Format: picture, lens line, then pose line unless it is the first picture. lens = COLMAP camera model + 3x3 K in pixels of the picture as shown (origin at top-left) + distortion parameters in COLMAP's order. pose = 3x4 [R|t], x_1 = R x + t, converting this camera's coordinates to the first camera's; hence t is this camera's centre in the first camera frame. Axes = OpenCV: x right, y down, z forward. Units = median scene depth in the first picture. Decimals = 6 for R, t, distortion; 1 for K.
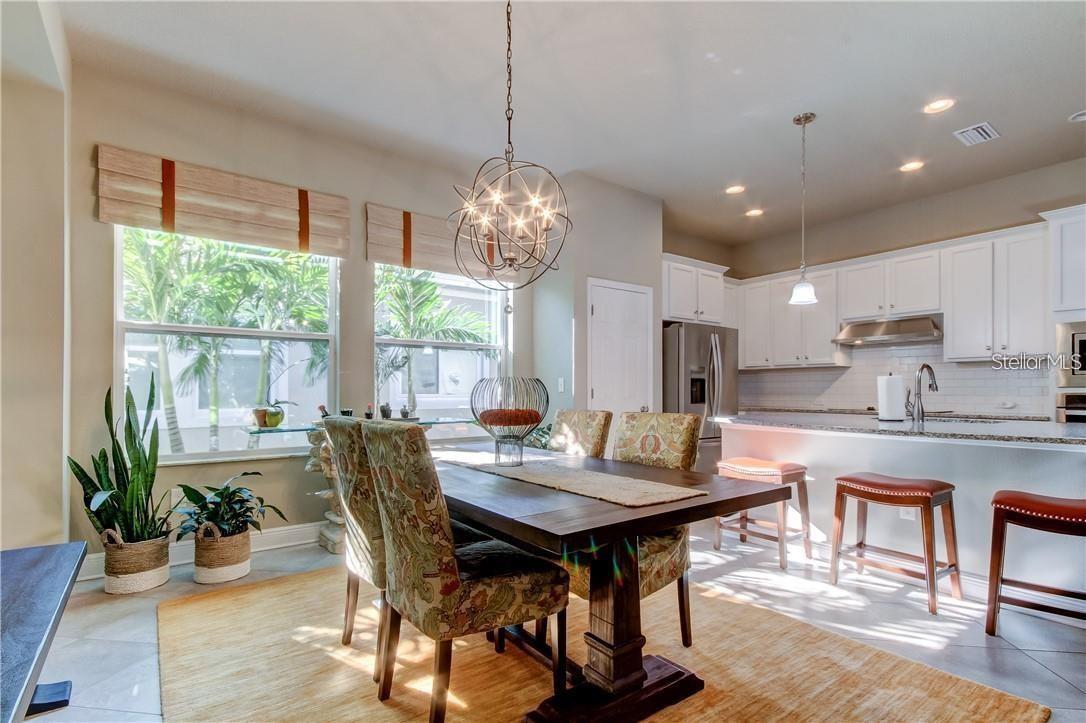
lens RADIAL K [[506.7, 0, 568.6], [0, 506.7, 384.1], [0, 0, 1]] dist [0.022612, -0.010496]
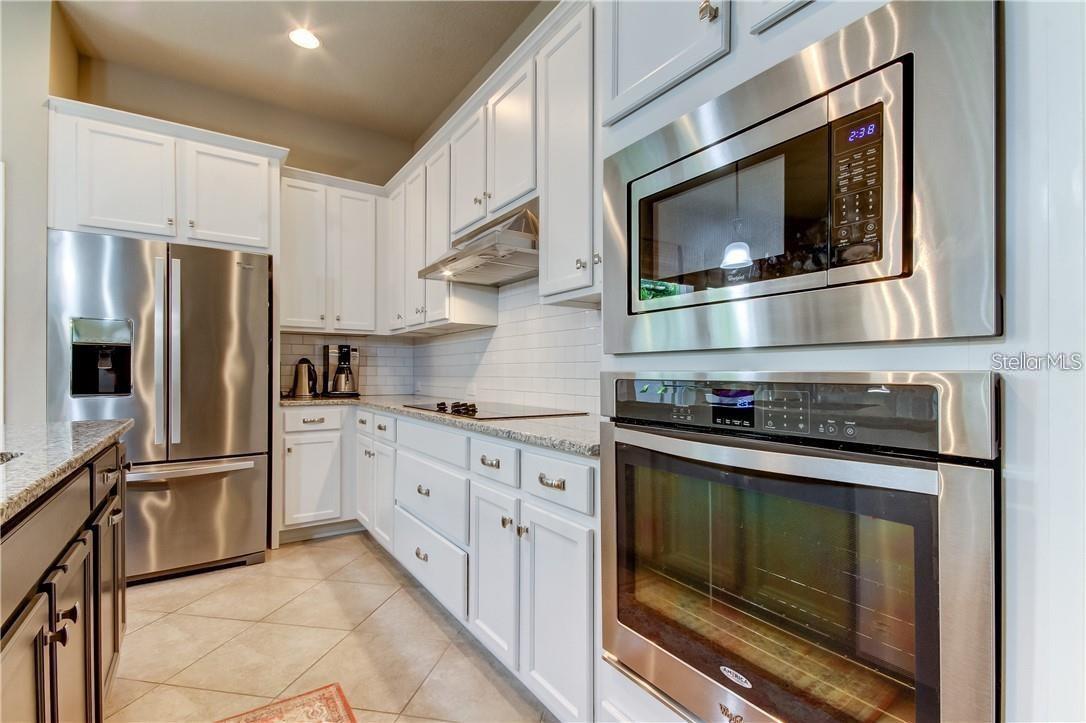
lens RADIAL K [[506.7, 0, 545.0], [0, 506.7, 365.2], [0, 0, 1]] dist [0.022612, -0.010496]
pose [[0.999082, 0.002101, -0.042789, 0.726557], [-0.002255, 0.999991, -0.003546, 0.011225], [0.042781, 0.003639, 0.999078, 0.528967]]
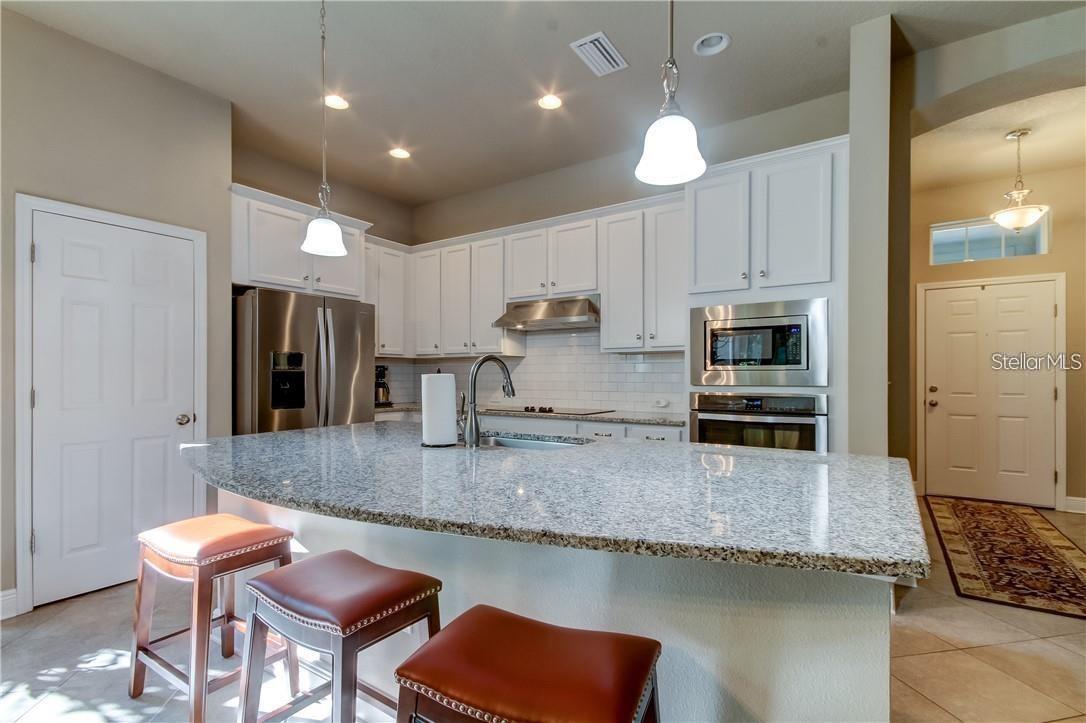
lens RADIAL K [[506.7, 0, 539.9], [0, 506.7, 370.8], [0, 0, 1]] dist [0.022612, -0.010496]
pose [[0.944334, 0.001475, 0.328984, 0.350839], [-0.002243, 0.999996, 0.001953, -0.014111], [-0.328979, -0.002583, 0.944334, 0.235908]]
